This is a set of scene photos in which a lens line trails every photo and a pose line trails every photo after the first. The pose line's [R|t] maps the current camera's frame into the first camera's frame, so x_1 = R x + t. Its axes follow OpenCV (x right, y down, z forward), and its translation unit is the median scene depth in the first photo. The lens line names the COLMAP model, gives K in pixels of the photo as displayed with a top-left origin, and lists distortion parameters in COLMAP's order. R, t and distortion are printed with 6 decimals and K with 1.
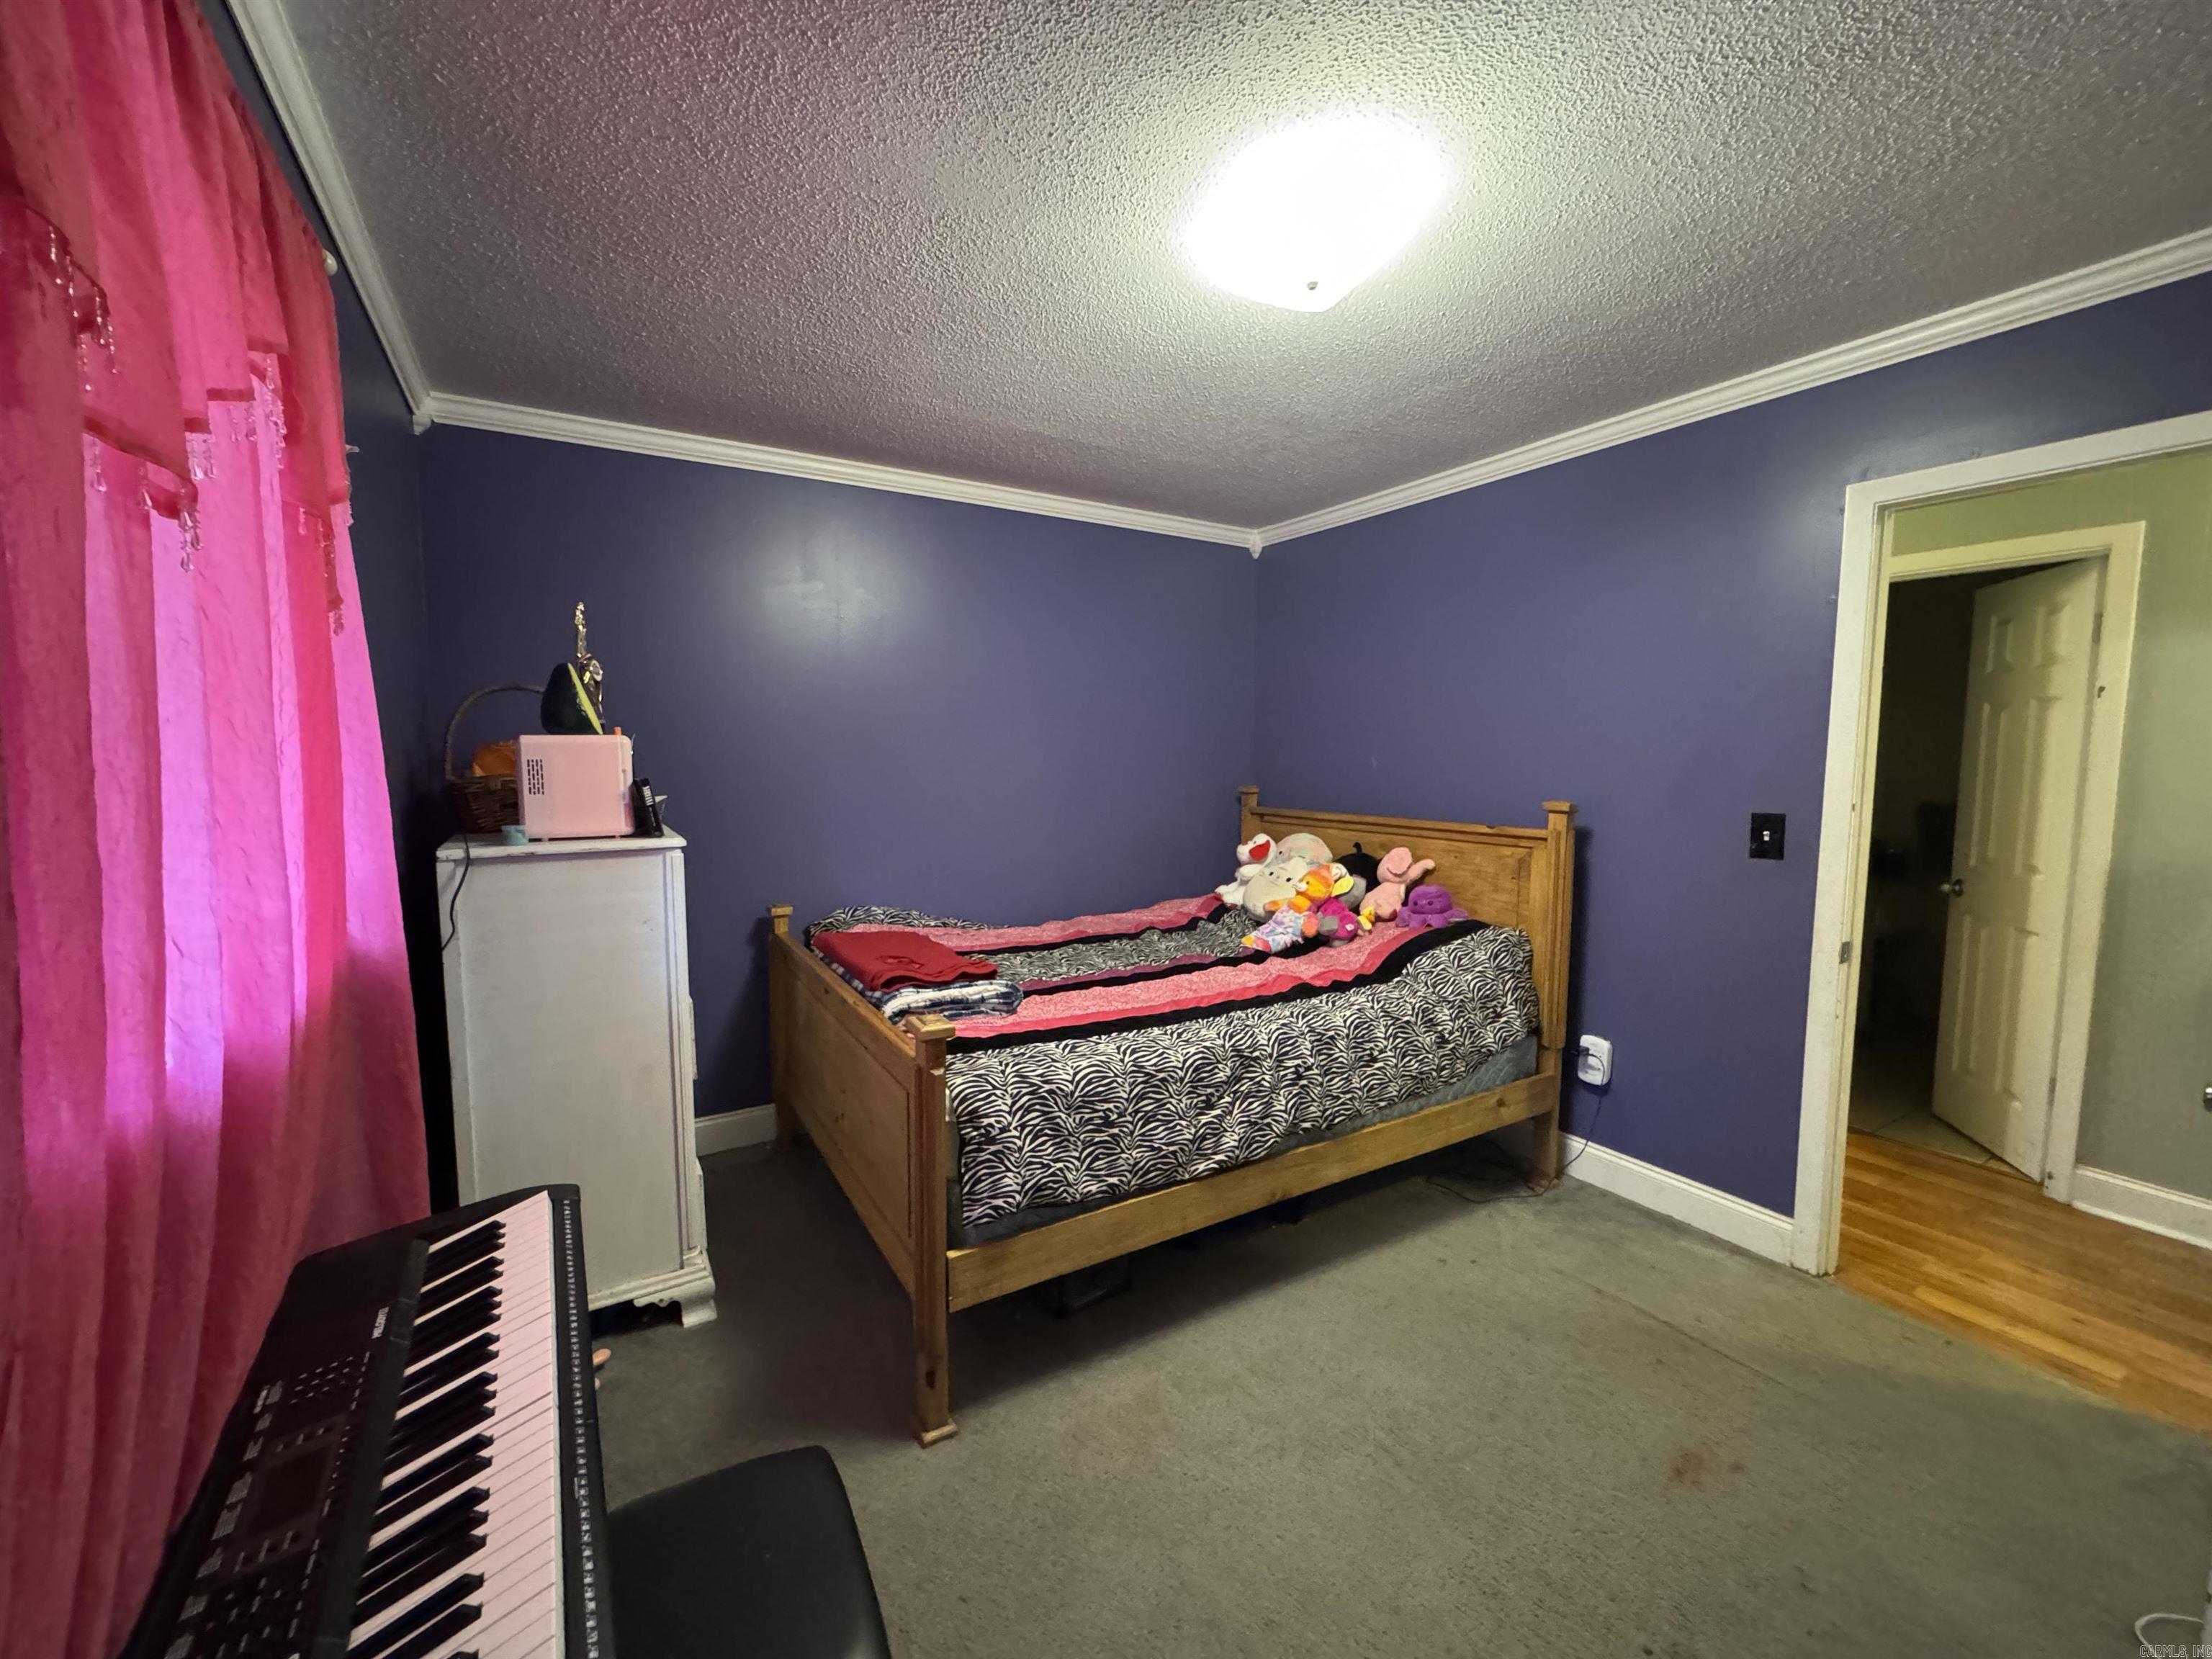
lens RADIAL K [[883.1, 0, 1102.6], [0, 883.1, 828.0], [0, 0, 1]] dist [-0.005057, 0.000435]
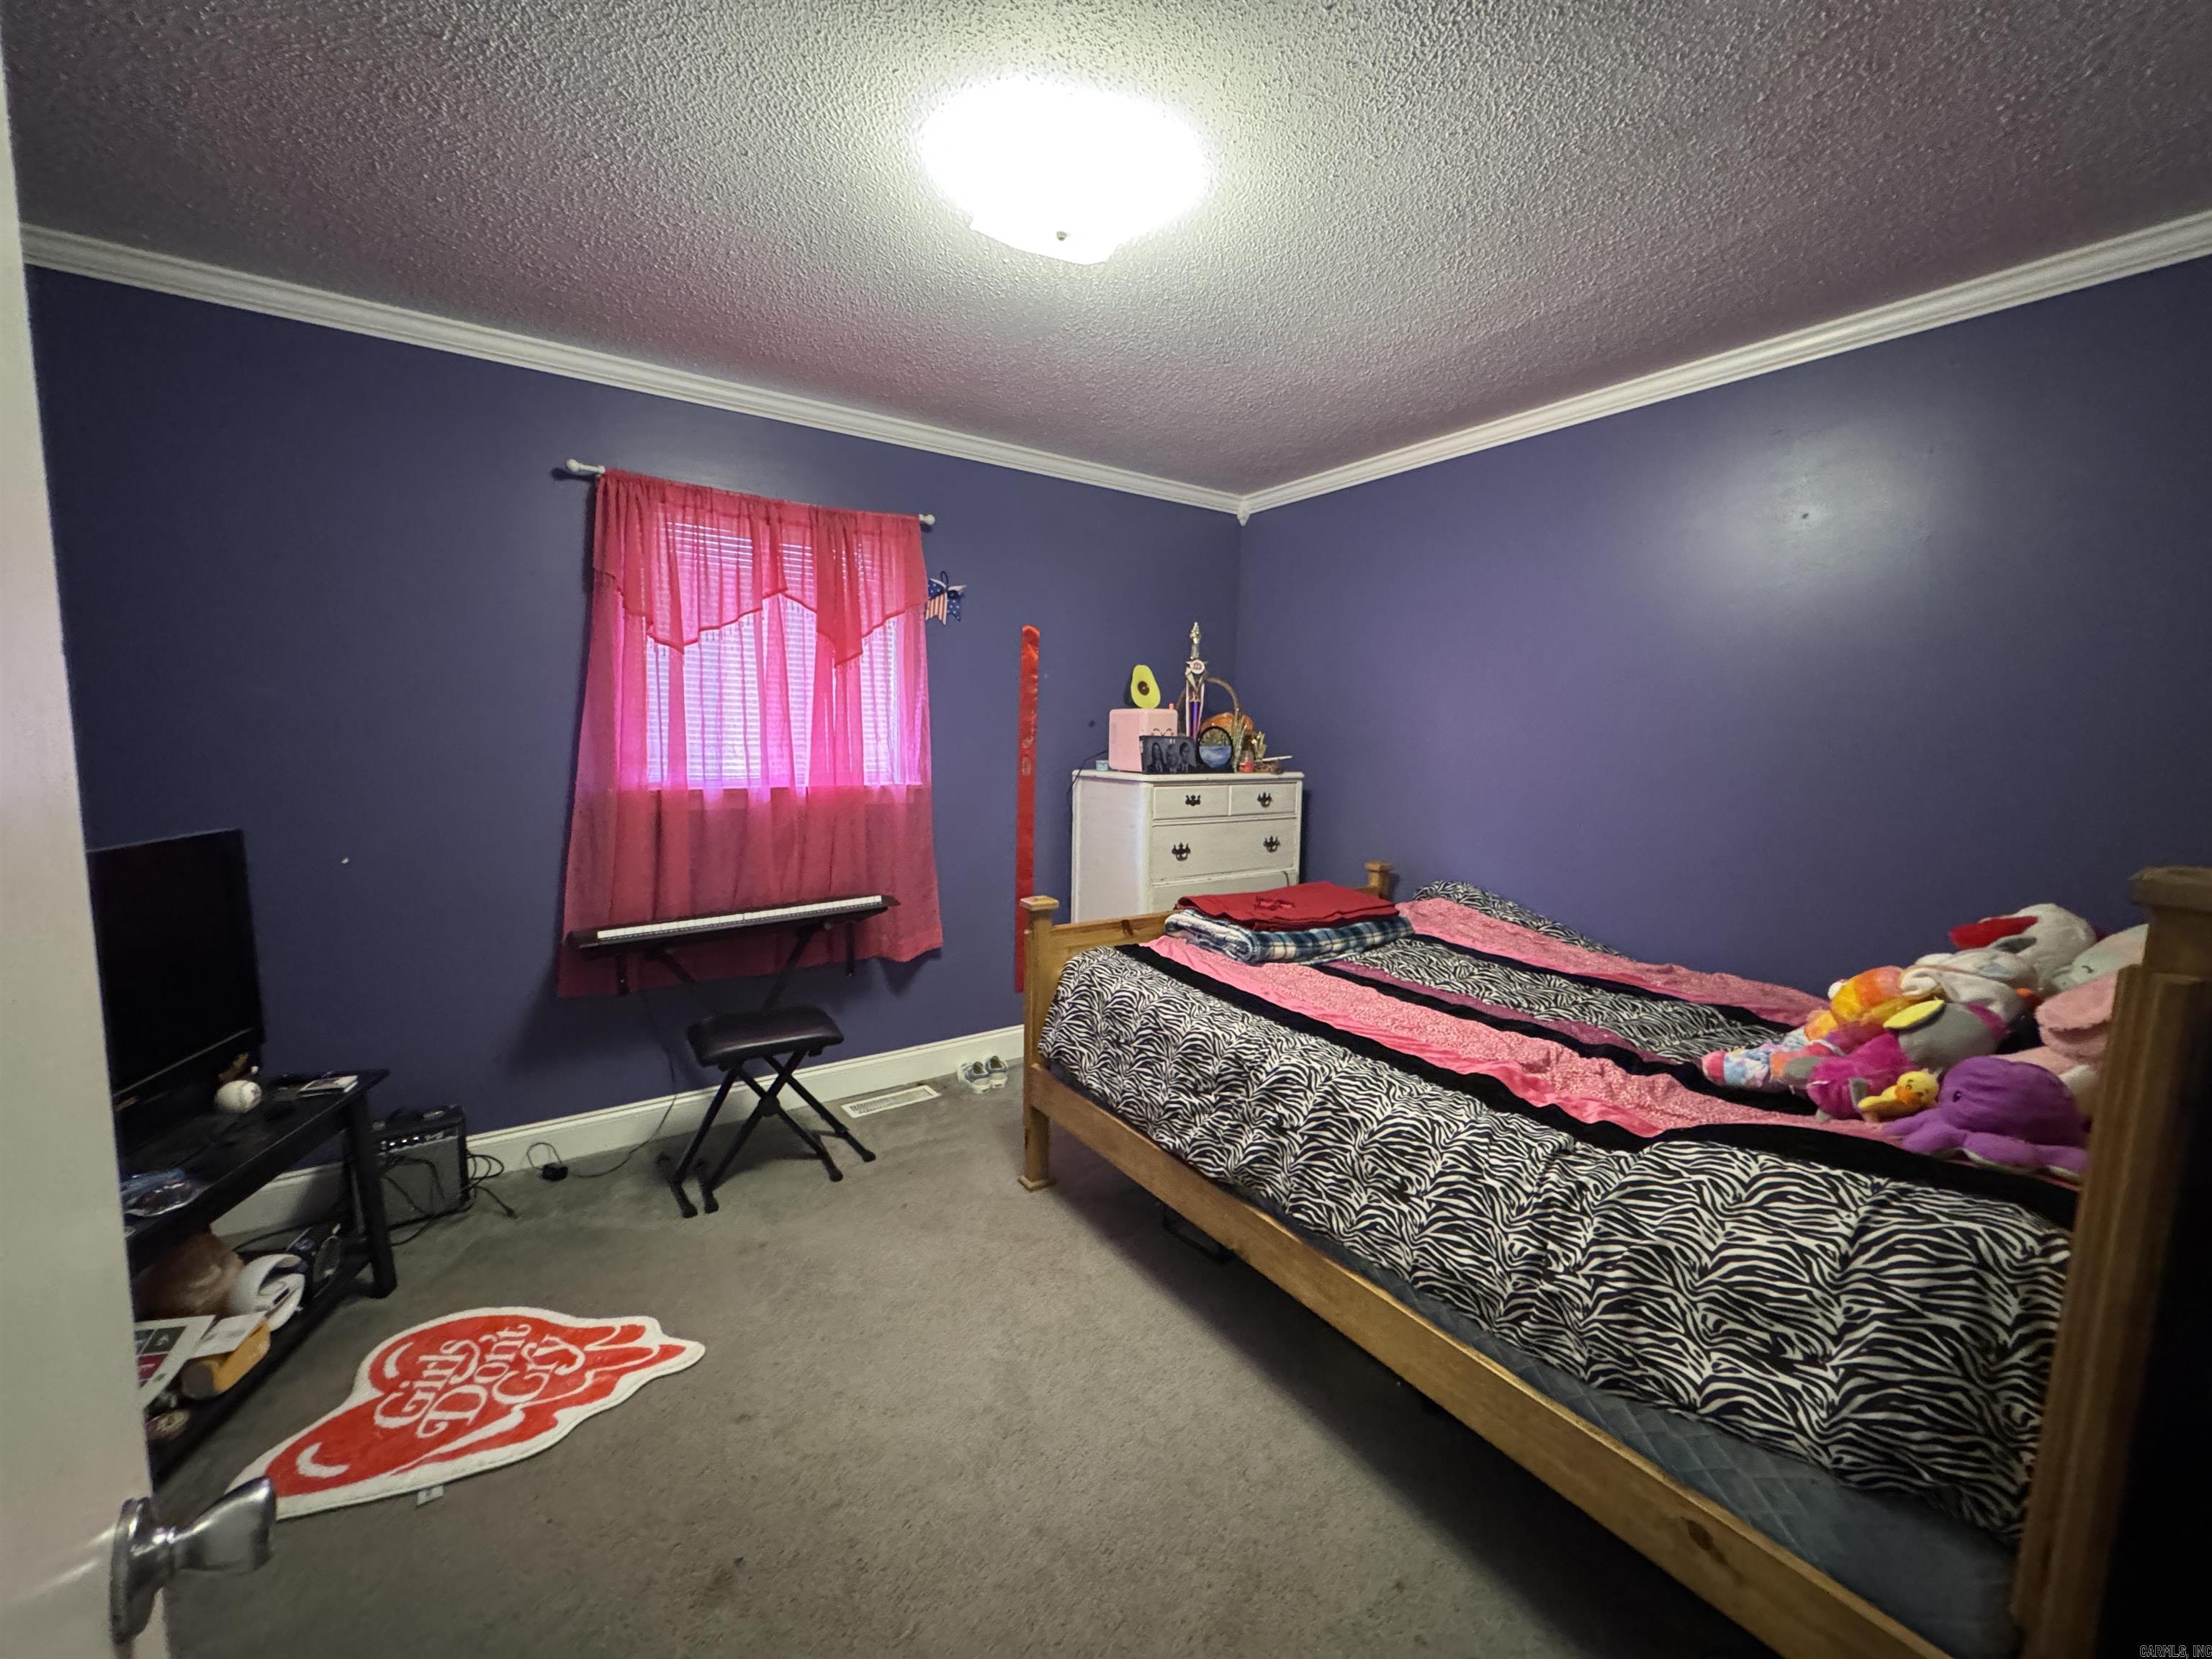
lens RADIAL K [[883.1, 0, 1102.6], [0, 883.1, 828.0], [0, 0, 1]] dist [-0.005057, 0.000435]
pose [[0.058750, 0.110367, -0.992153, 0.990533], [-0.104279, 0.989111, 0.103854, -0.047304], [0.992811, 0.097359, 0.069619, 0.792170]]
